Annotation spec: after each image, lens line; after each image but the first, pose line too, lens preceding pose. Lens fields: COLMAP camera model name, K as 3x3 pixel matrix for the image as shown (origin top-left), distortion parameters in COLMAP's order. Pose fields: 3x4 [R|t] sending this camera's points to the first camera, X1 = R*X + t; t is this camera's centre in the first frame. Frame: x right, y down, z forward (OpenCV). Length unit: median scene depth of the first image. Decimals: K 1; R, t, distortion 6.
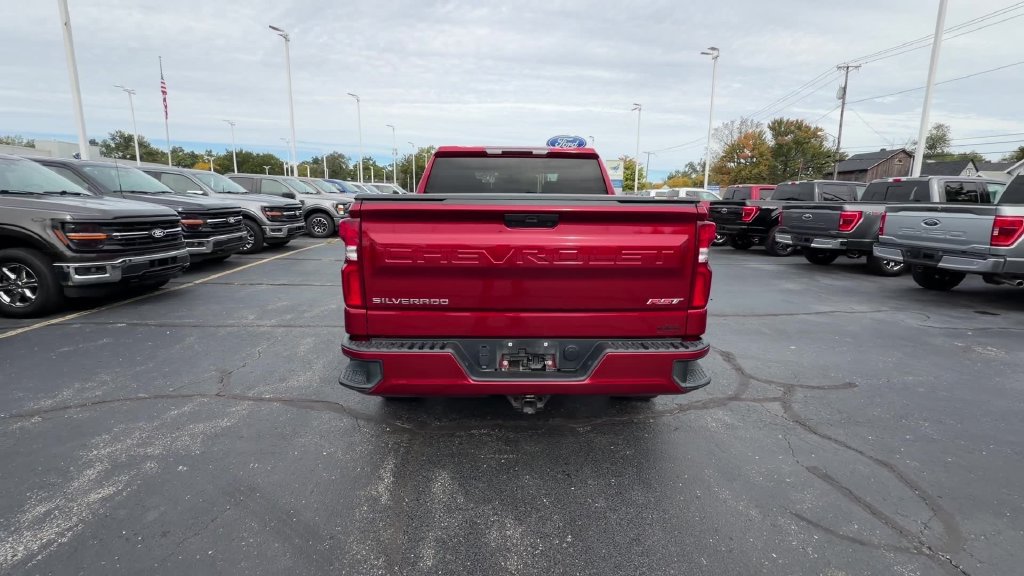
lens RADIAL K [[467.9, 0, 516.2], [0, 467.9, 289.8], [0, 0, 1]] dist [-0.006978, 0.003630]
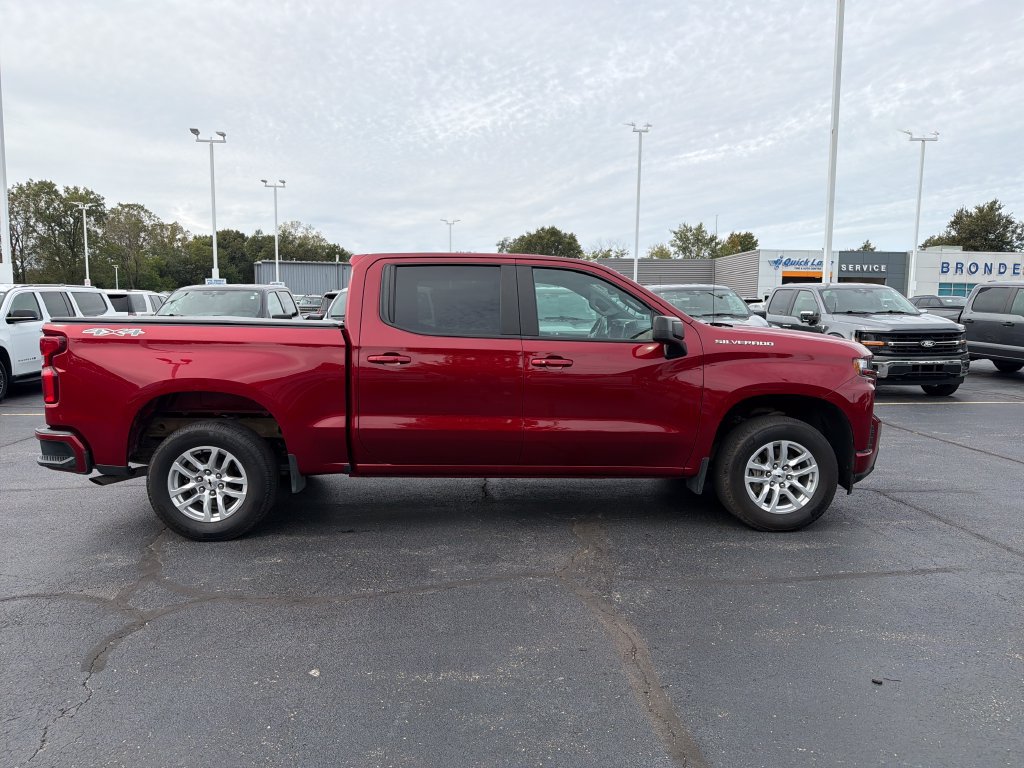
lens RADIAL K [[720.1, 0, 514.7], [0, 720.1, 392.2], [0, 0, 1]] dist [0.041925, -0.054646]
pose [[0.015042, 0.093788, -0.995479, 0.111071], [-0.189937, 0.977732, 0.089246, -0.019103], [0.981681, 0.187736, 0.032521, 0.101680]]
